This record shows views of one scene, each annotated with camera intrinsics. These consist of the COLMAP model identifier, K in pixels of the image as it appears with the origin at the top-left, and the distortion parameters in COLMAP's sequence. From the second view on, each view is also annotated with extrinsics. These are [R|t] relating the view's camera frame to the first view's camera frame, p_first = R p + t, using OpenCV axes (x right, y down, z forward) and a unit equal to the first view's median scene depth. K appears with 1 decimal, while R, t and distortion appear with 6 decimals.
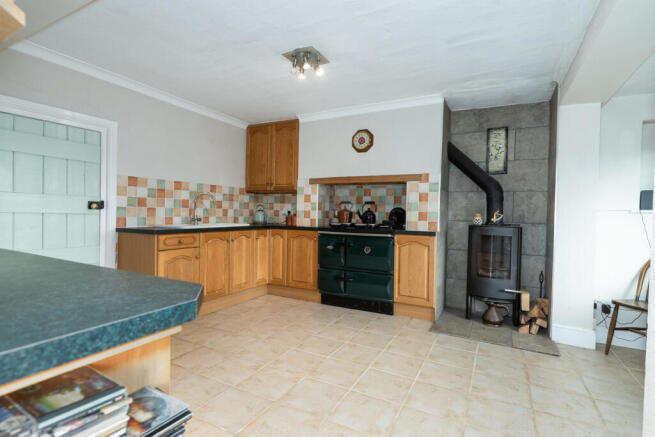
lens RADIAL K [[321.9, 0, 326.9], [0, 321.9, 216.4], [0, 0, 1]] dist [0.001407, 0.000024]
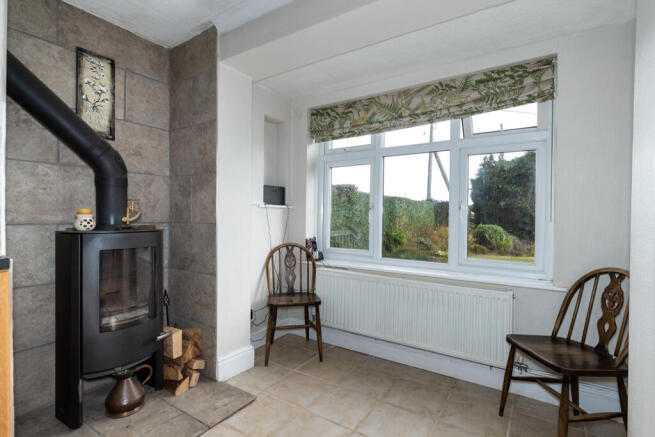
lens RADIAL K [[321.9, 0, 326.9], [0, 321.9, 216.4], [0, 0, 1]] dist [0.001407, 0.000024]
pose [[0.092366, -0.024884, 0.995414, 0.004805], [0.011142, 0.999651, 0.023956, -0.003254], [-0.995663, 0.008878, 0.092611, 0.558672]]
